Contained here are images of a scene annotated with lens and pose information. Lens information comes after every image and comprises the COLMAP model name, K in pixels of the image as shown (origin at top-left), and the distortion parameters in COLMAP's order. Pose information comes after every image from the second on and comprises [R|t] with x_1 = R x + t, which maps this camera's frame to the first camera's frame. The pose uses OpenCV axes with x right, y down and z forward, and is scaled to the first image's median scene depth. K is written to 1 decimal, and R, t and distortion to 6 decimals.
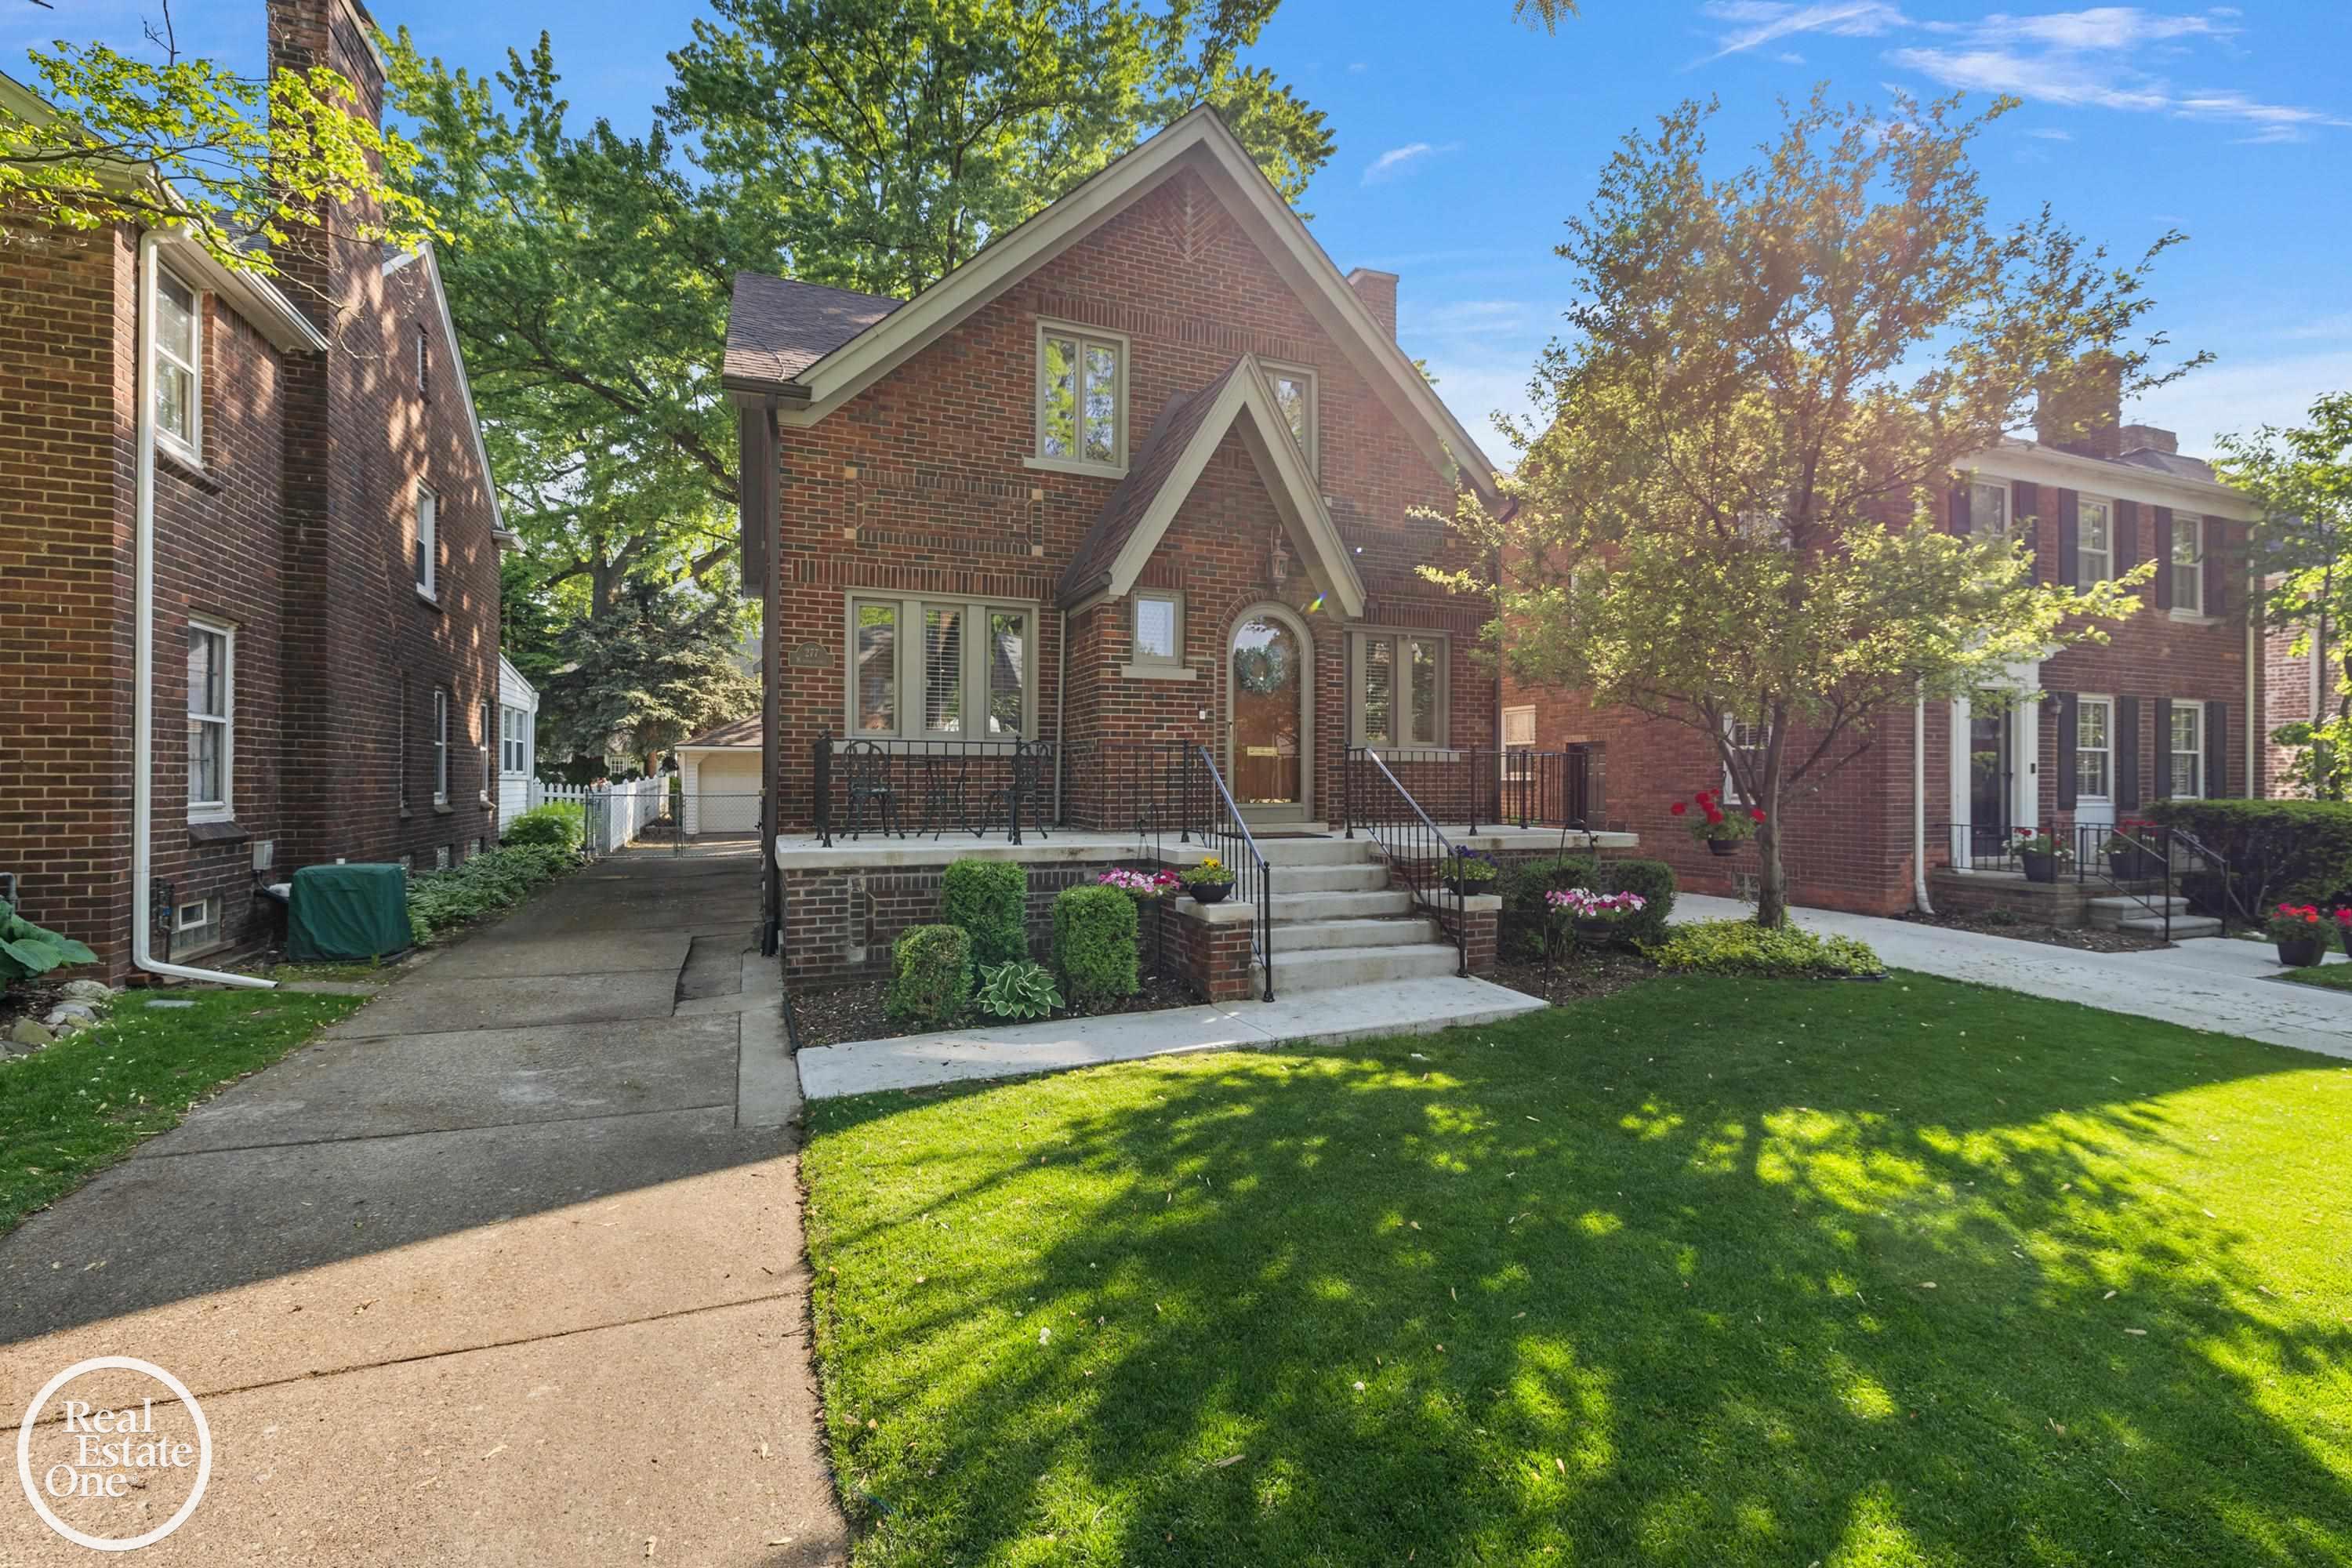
lens RADIAL K [[1004.5, 0, 1161.3], [0, 1004.5, 776.5], [0, 0, 1]] dist [0.000015, 0.000289]
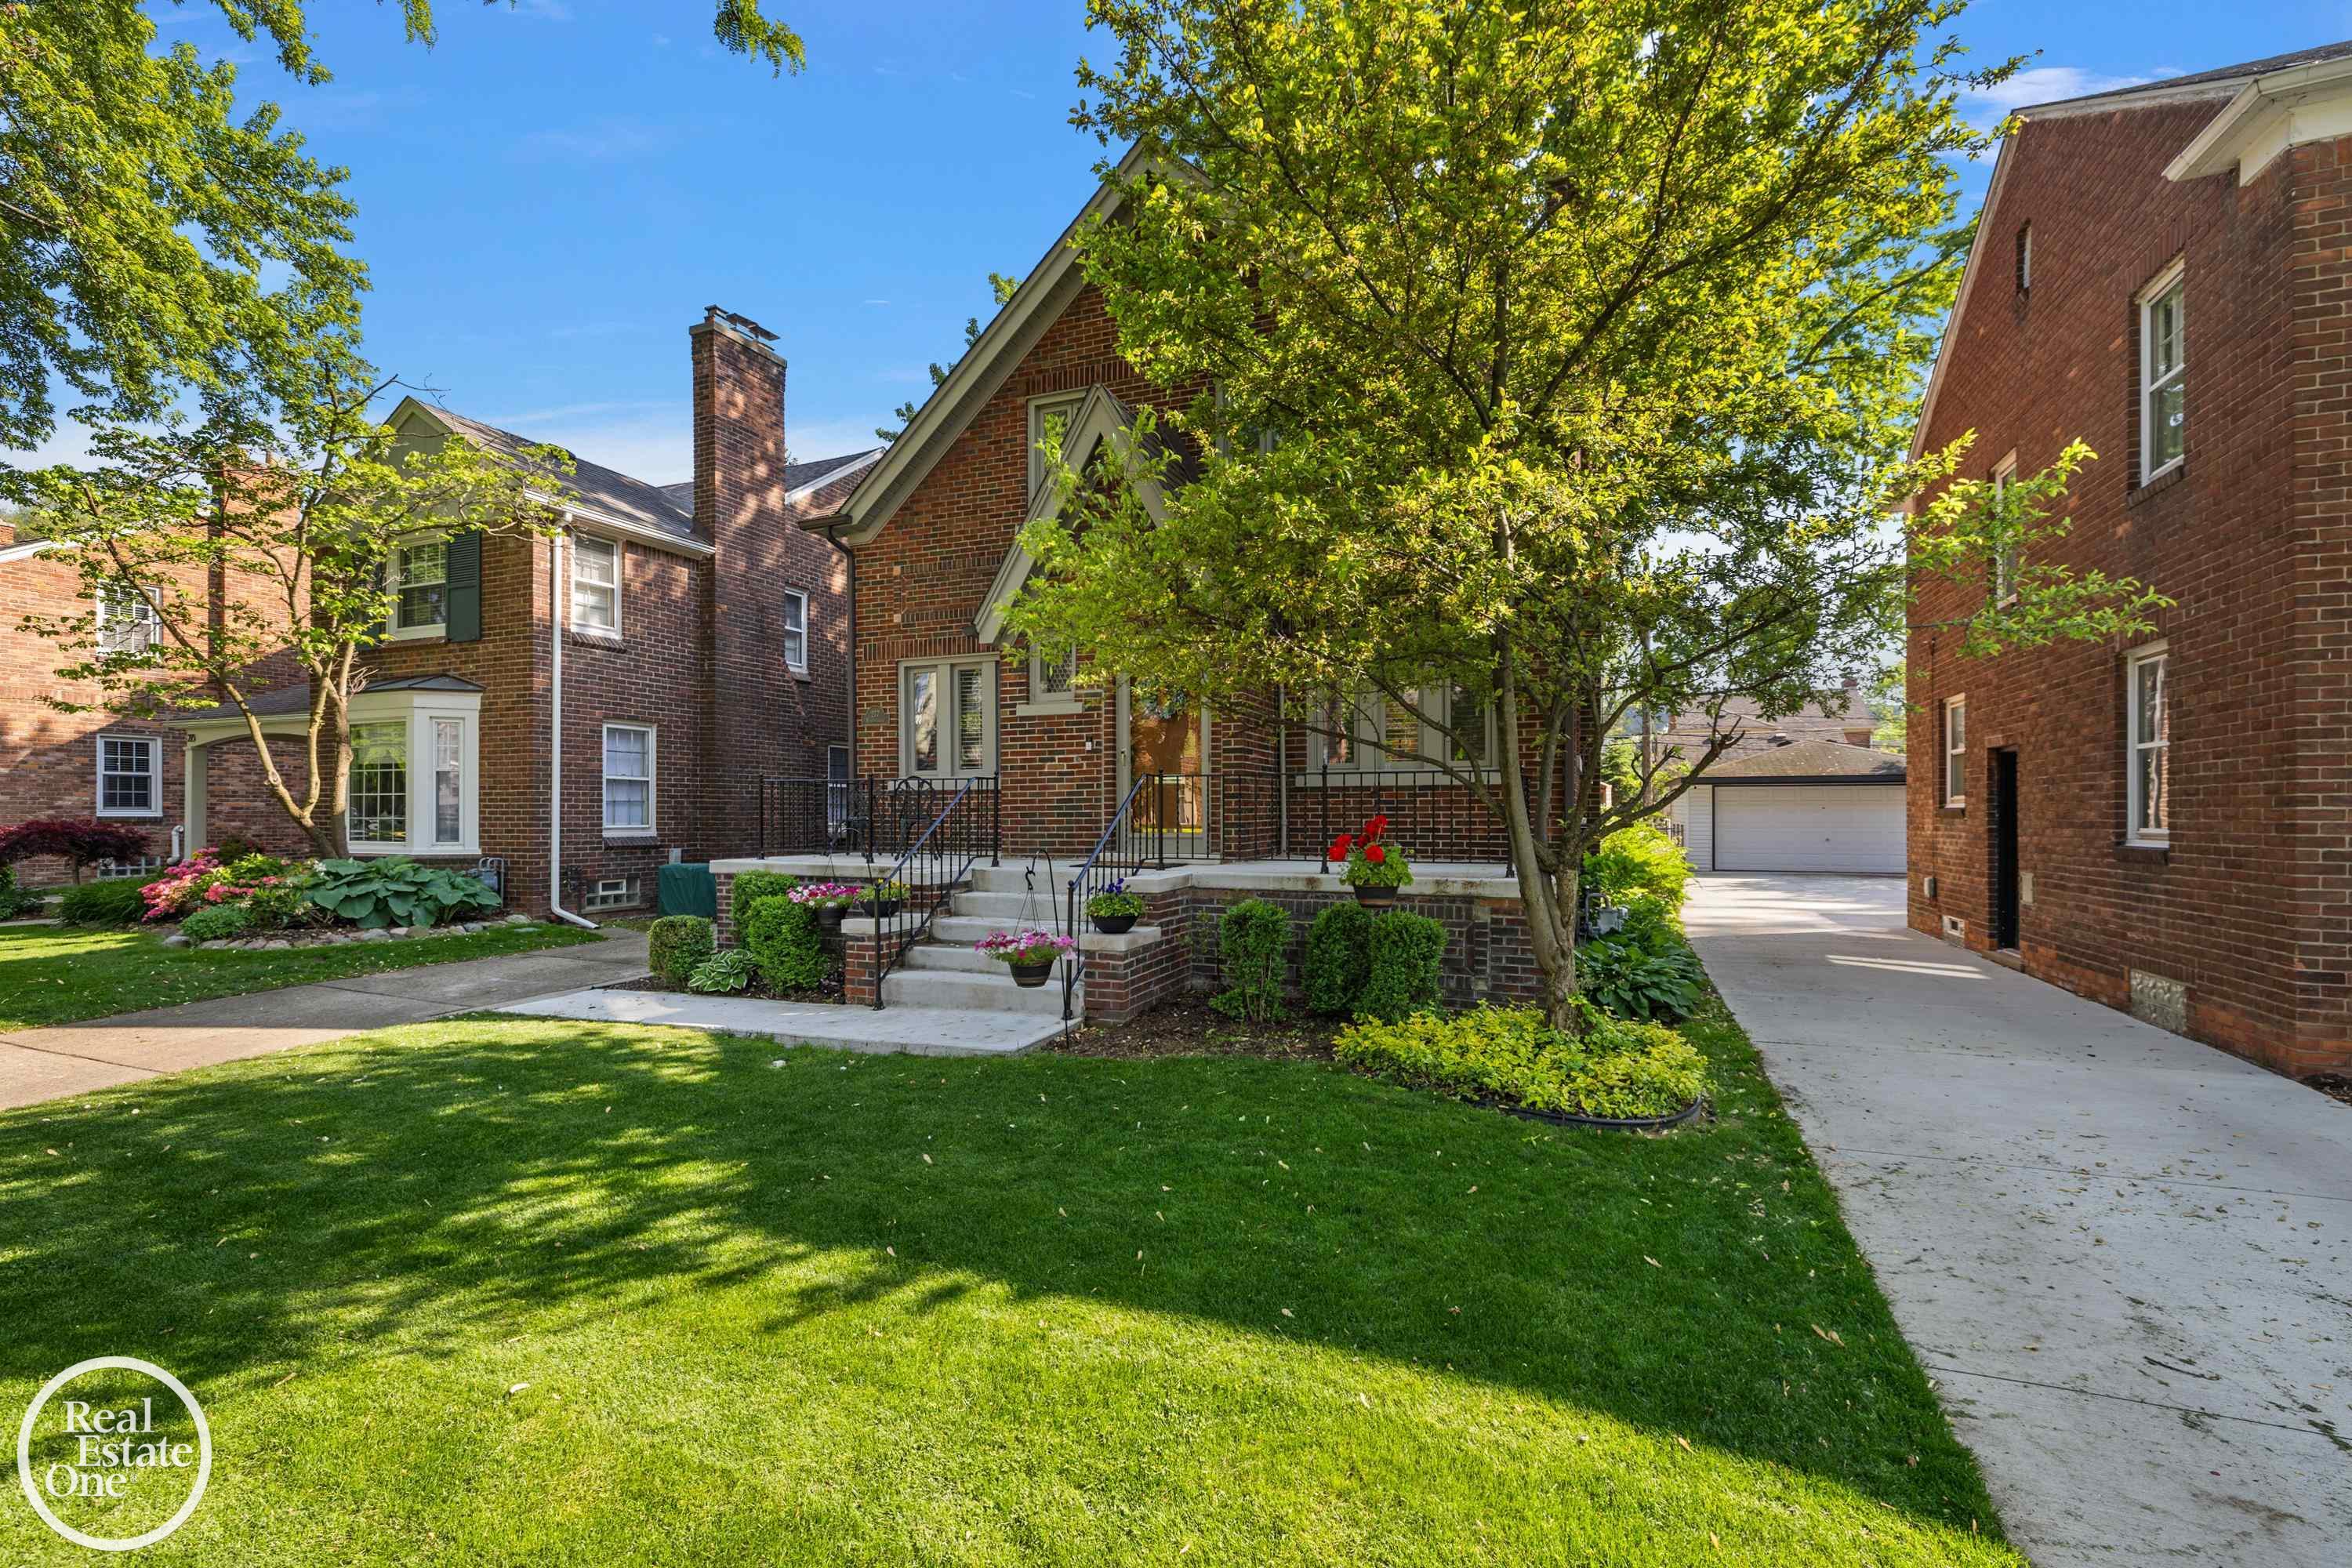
lens RADIAL K [[994.4, 0, 1178.8], [0, 994.4, 814.1], [0, 0, 1]] dist [0.000053, 0.000003]
pose [[0.723325, -0.003868, -0.690497, 1.087475], [0.005317, 0.999986, -0.000032, 0.012115], [0.690487, -0.003648, 0.723336, 0.440027]]
